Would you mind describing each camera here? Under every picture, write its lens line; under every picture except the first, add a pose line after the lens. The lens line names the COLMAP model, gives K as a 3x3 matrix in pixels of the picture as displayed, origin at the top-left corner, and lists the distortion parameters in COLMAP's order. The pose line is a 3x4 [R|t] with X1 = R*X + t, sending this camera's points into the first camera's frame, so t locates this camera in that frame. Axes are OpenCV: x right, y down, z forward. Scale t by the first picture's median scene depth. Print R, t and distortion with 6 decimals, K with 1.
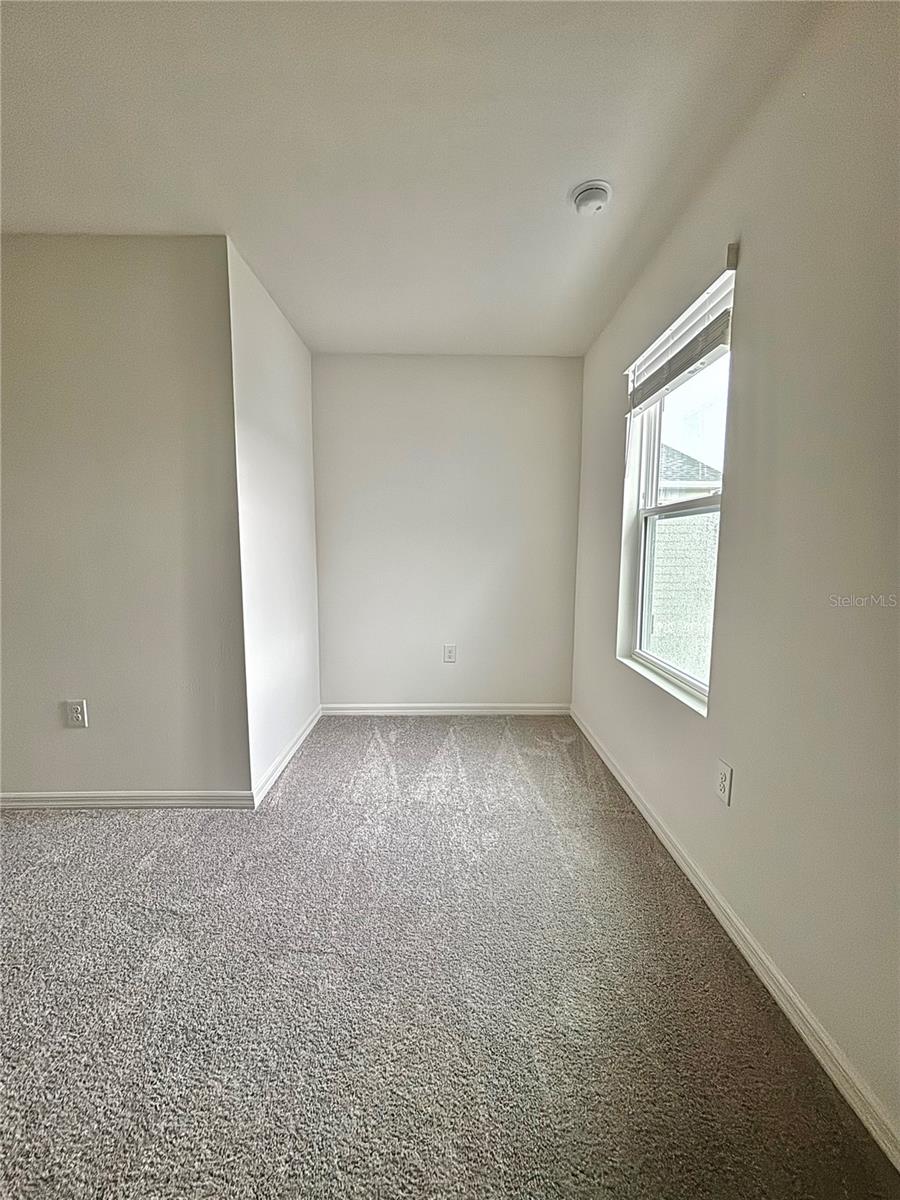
lens RADIAL K [[485.1, 0, 450.9], [0, 485.1, 599.5], [0, 0, 1]] dist [-0.001309, 0.000526]
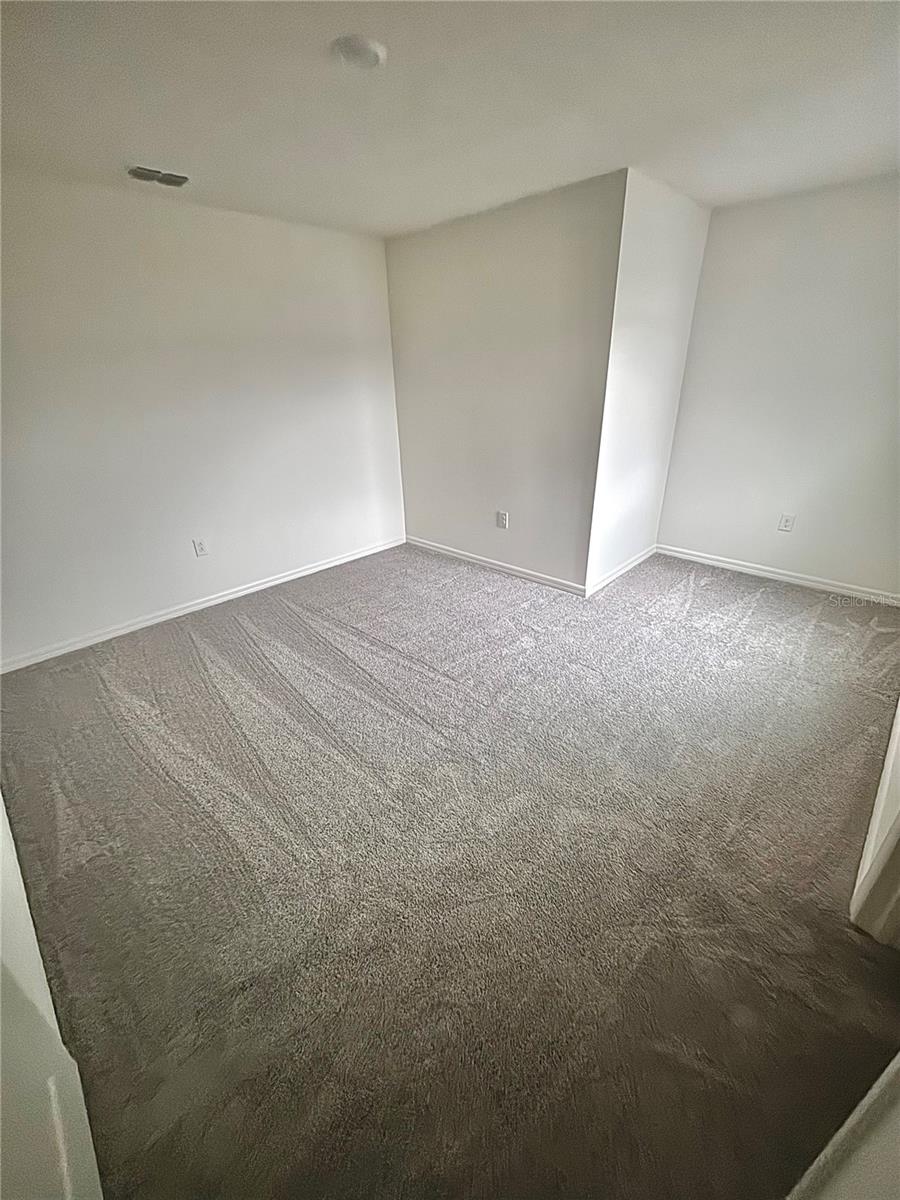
lens RADIAL K [[485.1, 0, 450.9], [0, 485.1, 599.5], [0, 0, 1]] dist [-0.001309, 0.000526]
pose [[0.715805, 0.283365, -0.638222, 0.270519], [-0.046749, 0.931361, 0.361084, -0.108849], [0.696734, -0.228629, 0.679920, -0.359164]]
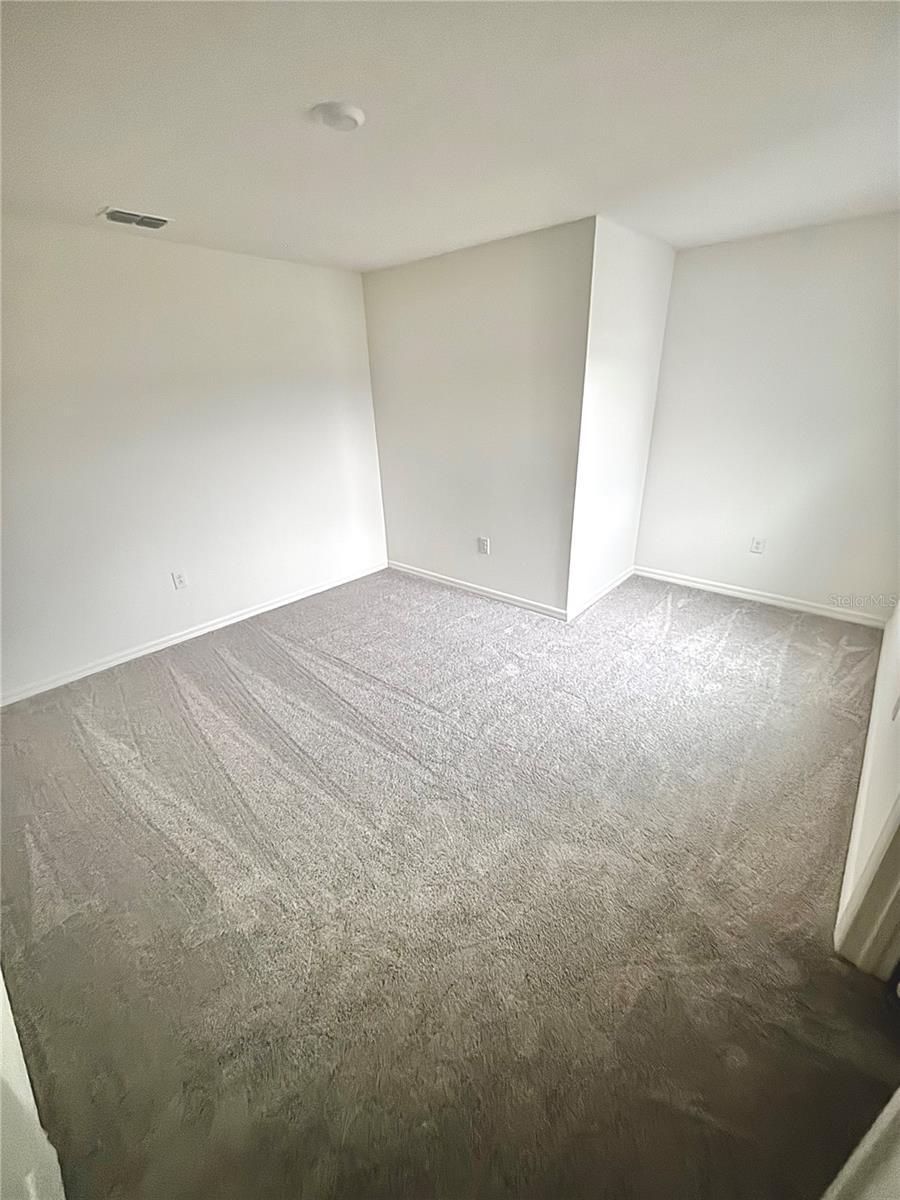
lens RADIAL K [[485.1, 0, 450.9], [0, 485.1, 599.5], [0, 0, 1]] dist [-0.001309, 0.000526]
pose [[0.745587, 0.249580, -0.617908, 0.260284], [-0.040582, 0.942504, 0.331721, -0.146826], [0.665172, -0.222251, 0.712847, -0.359728]]
